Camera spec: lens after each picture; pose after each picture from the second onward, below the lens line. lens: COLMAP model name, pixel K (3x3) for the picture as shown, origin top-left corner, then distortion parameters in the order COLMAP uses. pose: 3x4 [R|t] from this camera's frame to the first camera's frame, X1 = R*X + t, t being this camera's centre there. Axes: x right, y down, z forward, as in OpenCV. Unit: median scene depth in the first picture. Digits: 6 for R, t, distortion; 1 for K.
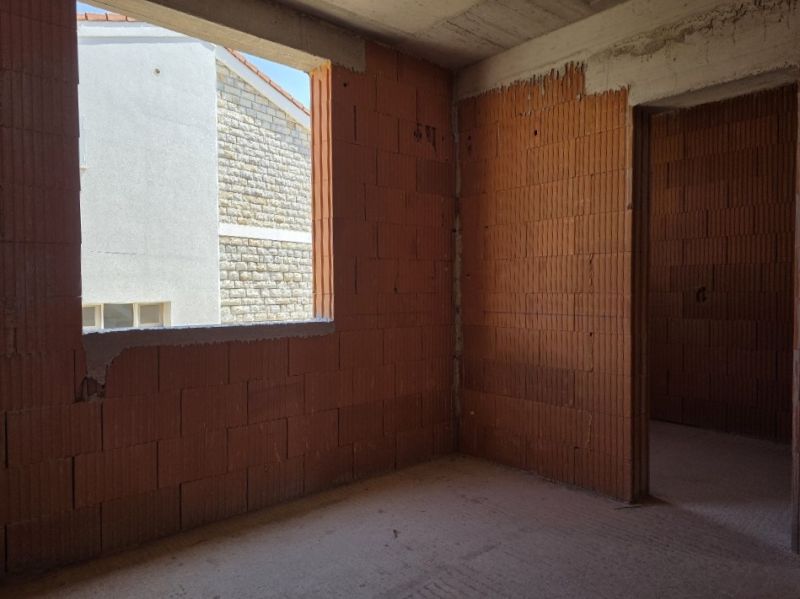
lens RADIAL K [[549.8, 0, 413.1], [0, 549.8, 301.9], [0, 0, 1]] dist [0.050400, -0.038802]
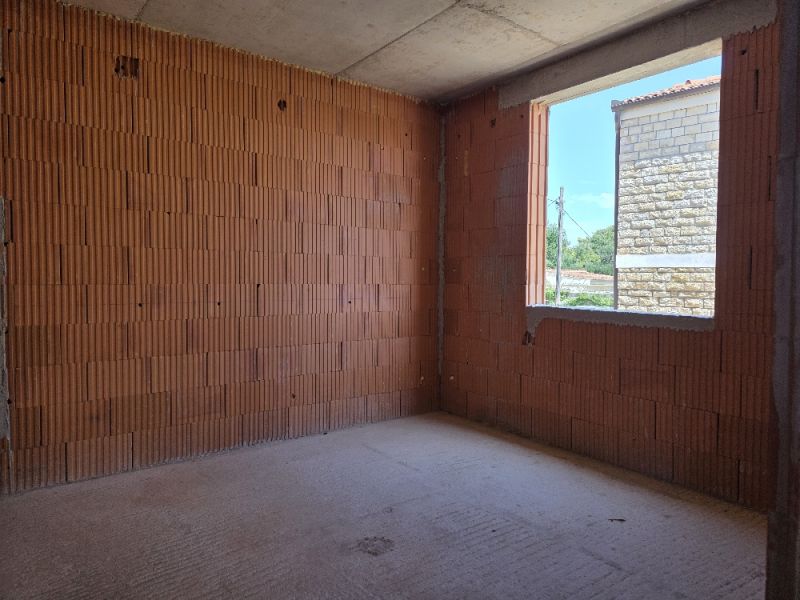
lens RADIAL K [[549.8, 0, 413.1], [0, 549.8, 302.4], [0, 0, 1]] dist [0.050400, -0.038802]
pose [[-0.067188, 0.054959, -0.996226, 1.110533], [-0.032129, 0.997845, 0.057215, -0.039916], [0.997223, 0.035852, -0.065277, 0.740610]]
